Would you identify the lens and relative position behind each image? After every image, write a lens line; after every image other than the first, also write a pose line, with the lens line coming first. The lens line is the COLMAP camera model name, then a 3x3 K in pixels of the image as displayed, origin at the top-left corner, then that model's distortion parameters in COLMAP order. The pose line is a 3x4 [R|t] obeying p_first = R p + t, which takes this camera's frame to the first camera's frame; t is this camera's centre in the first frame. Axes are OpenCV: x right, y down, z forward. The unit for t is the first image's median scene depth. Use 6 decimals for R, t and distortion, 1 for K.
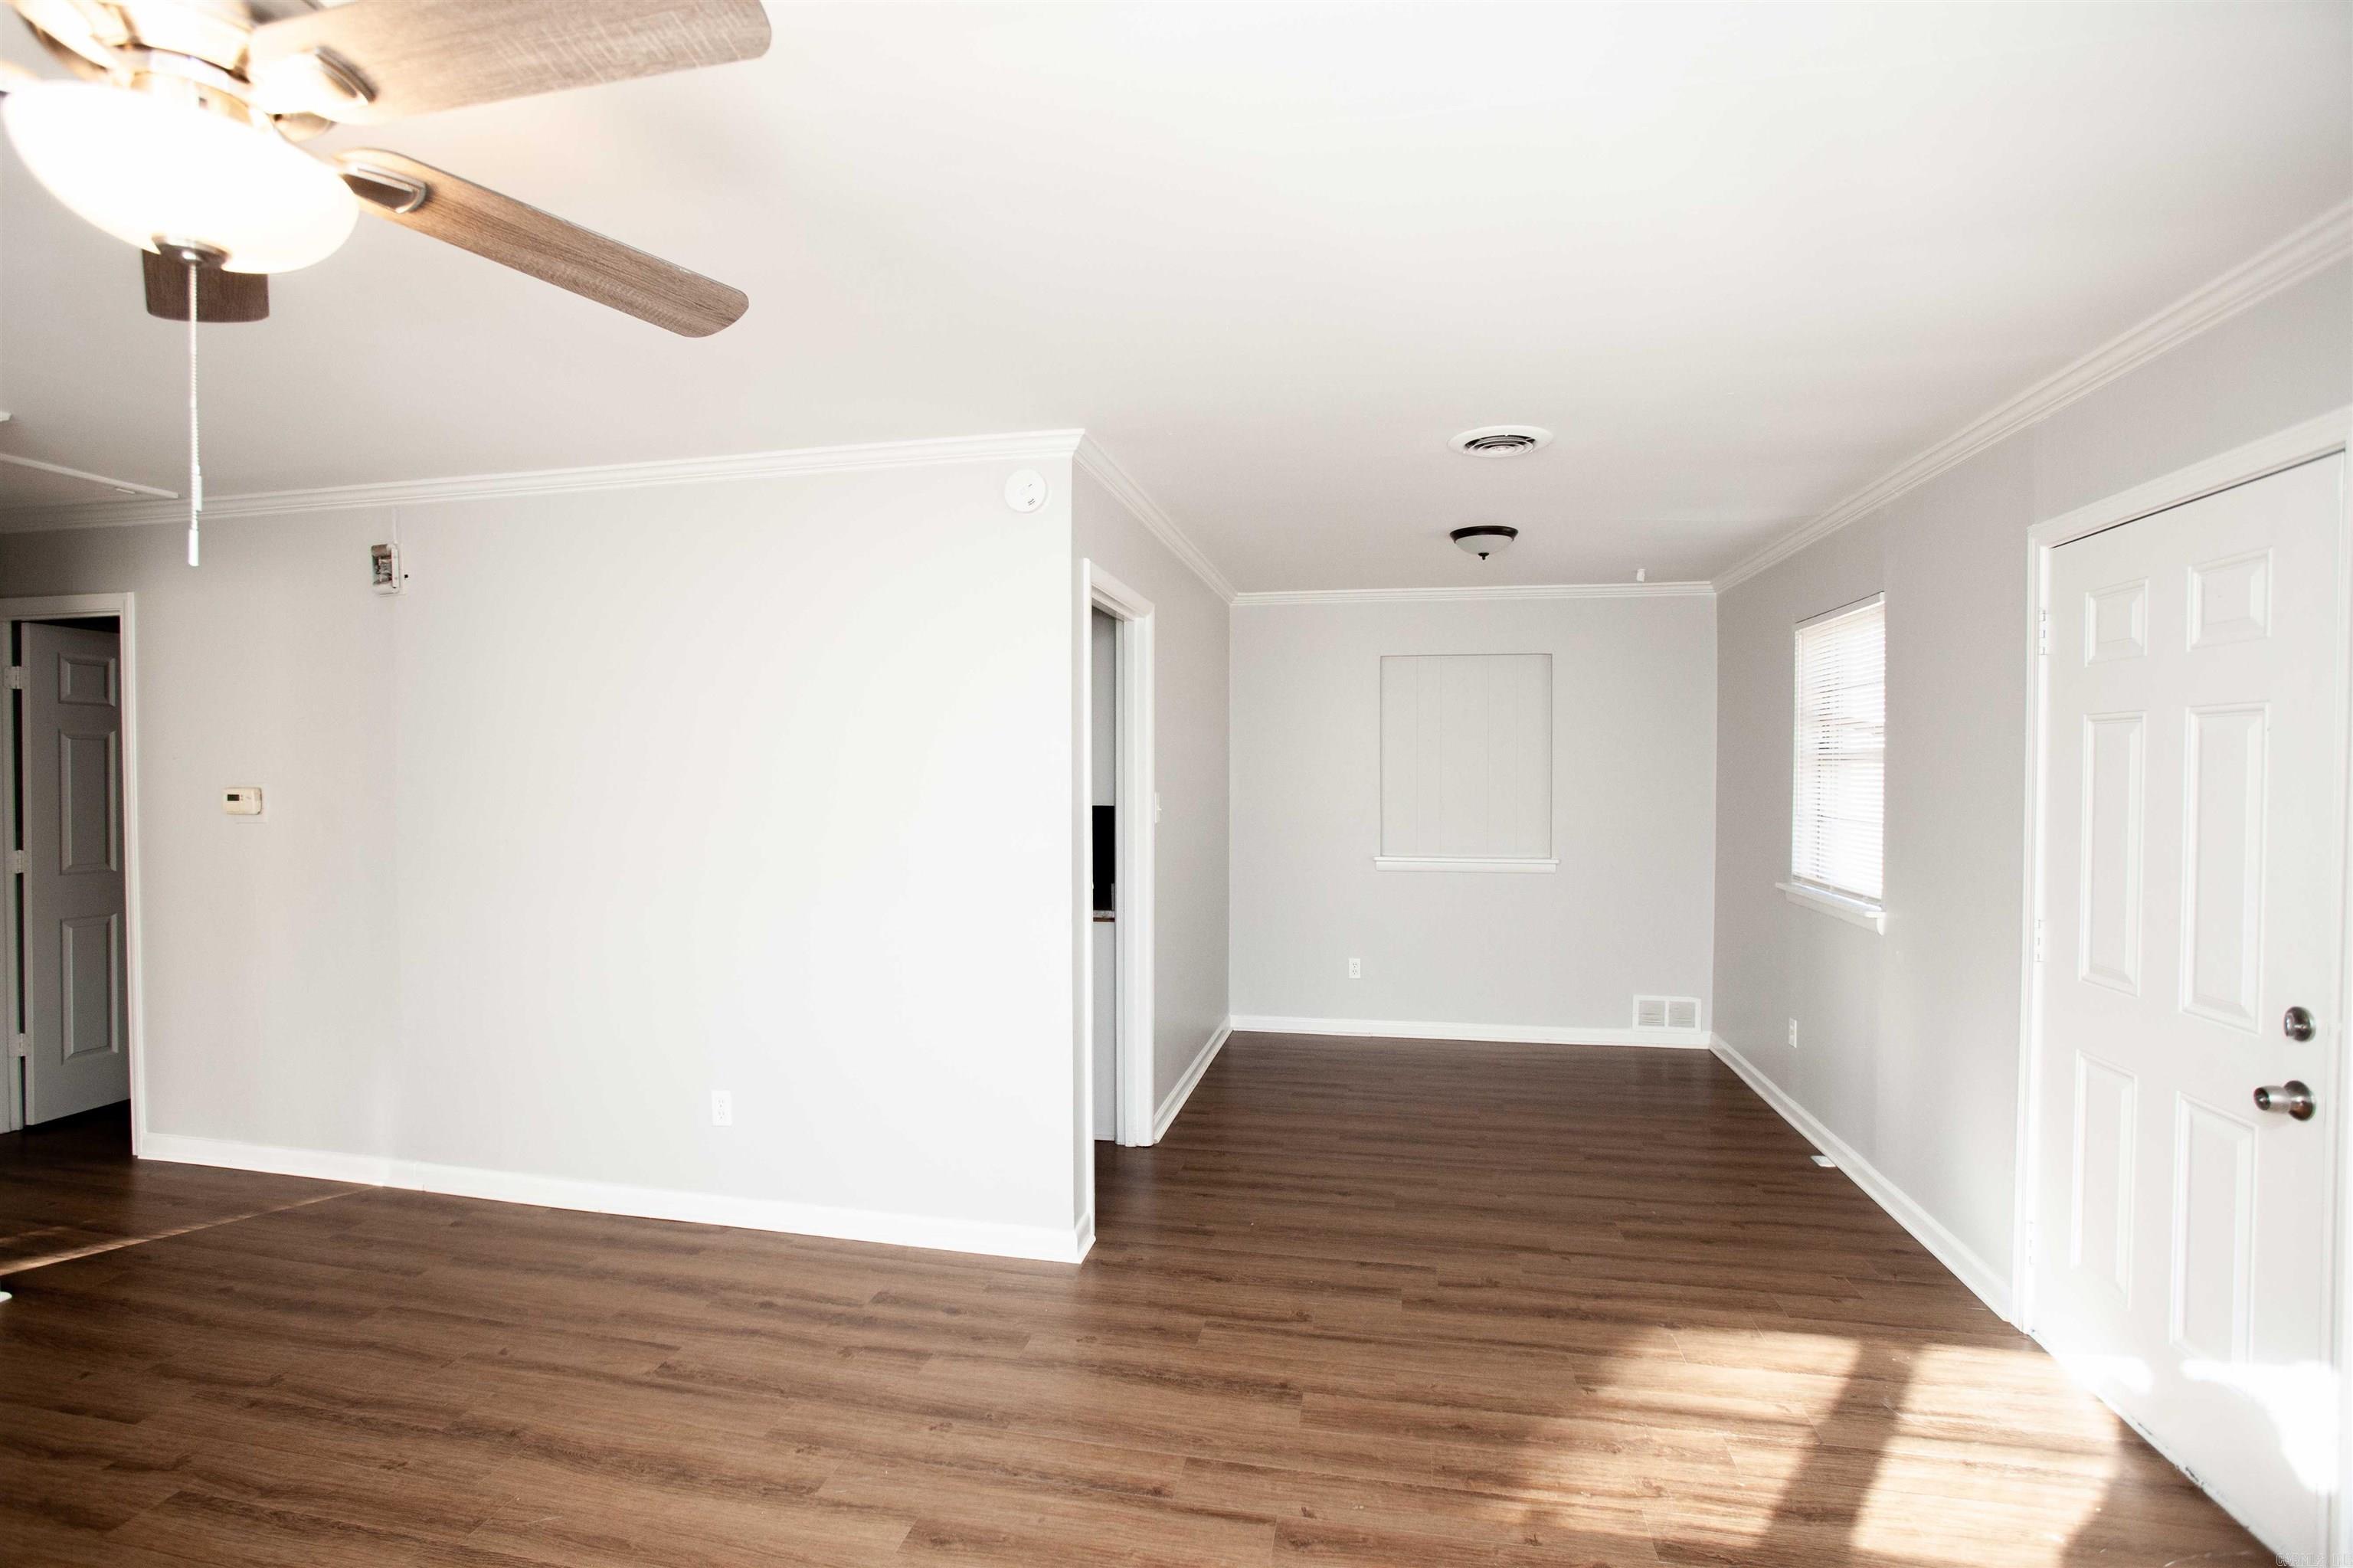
lens RADIAL K [[1139.2, 0, 1146.7], [0, 1139.2, 779.2], [0, 0, 1]] dist [-0.075009, 0.045703]
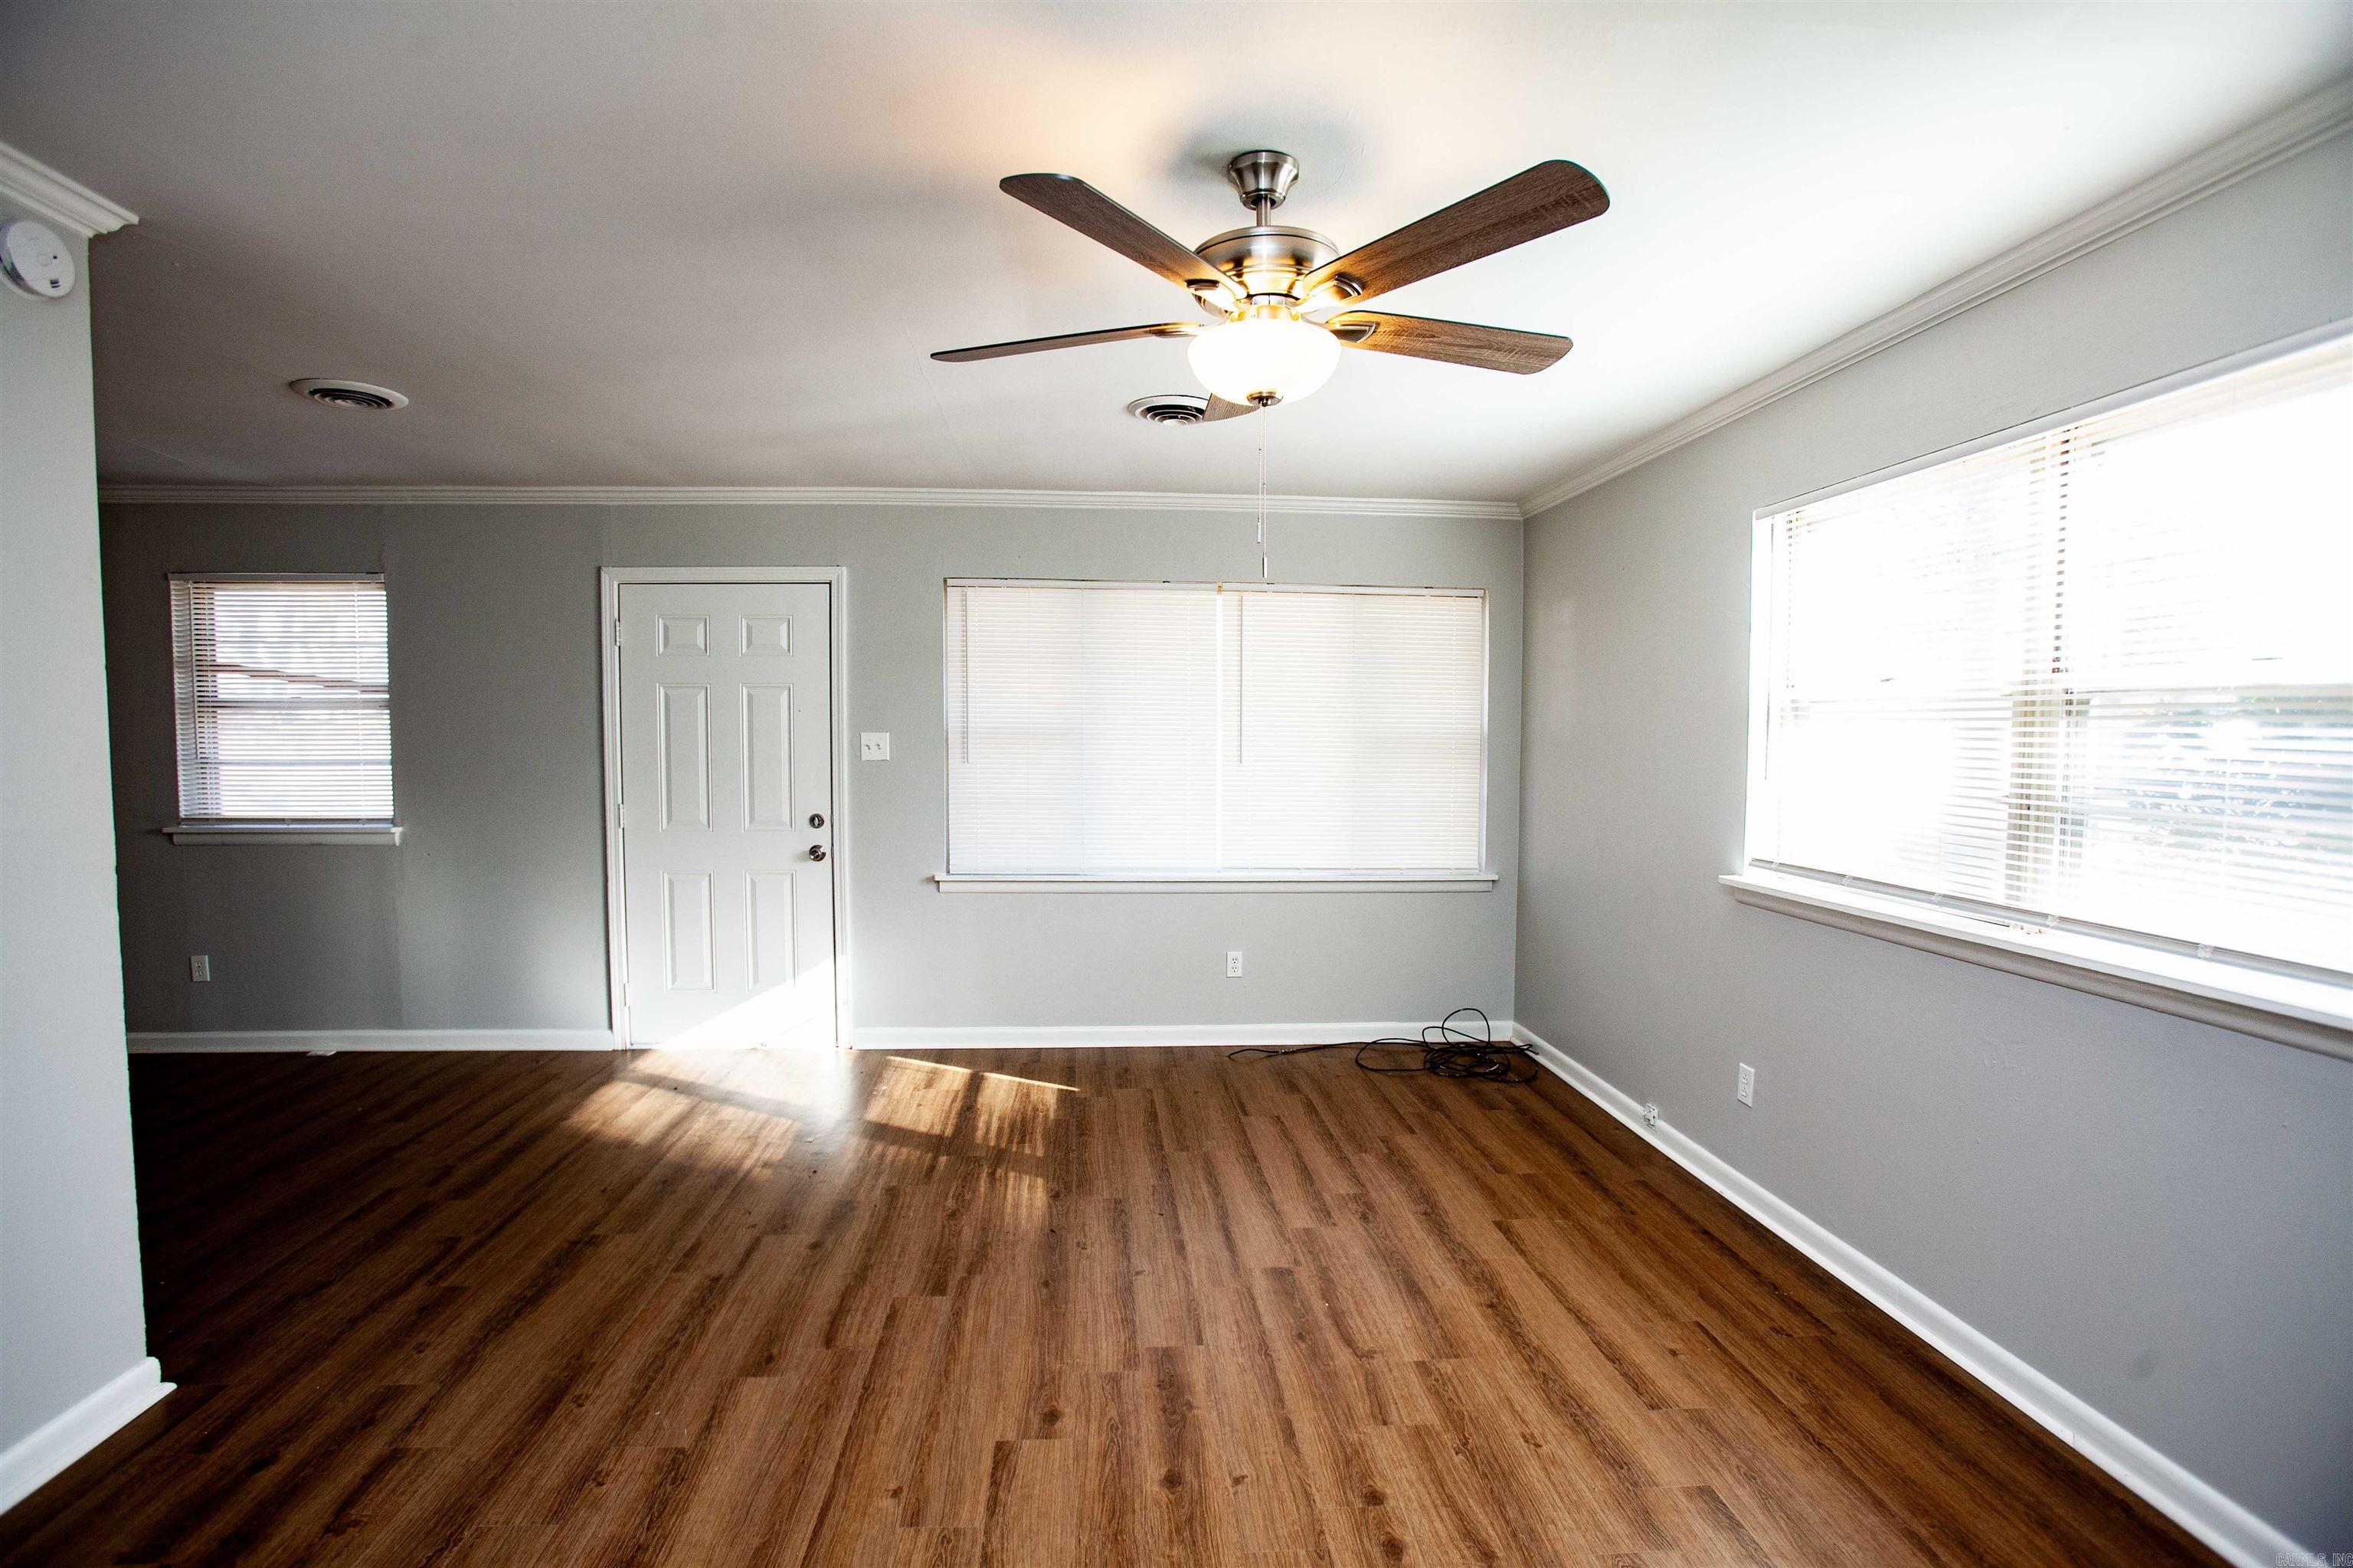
lens RADIAL K [[1139.2, 0, 1146.7], [0, 1139.2, 779.2], [0, 0, 1]] dist [-0.075009, 0.045703]
pose [[-0.272460, -0.045291, 0.961100, -1.089996], [0.009347, 0.998720, 0.049714, 0.012575], [-0.962122, 0.022528, -0.271688, 0.713536]]
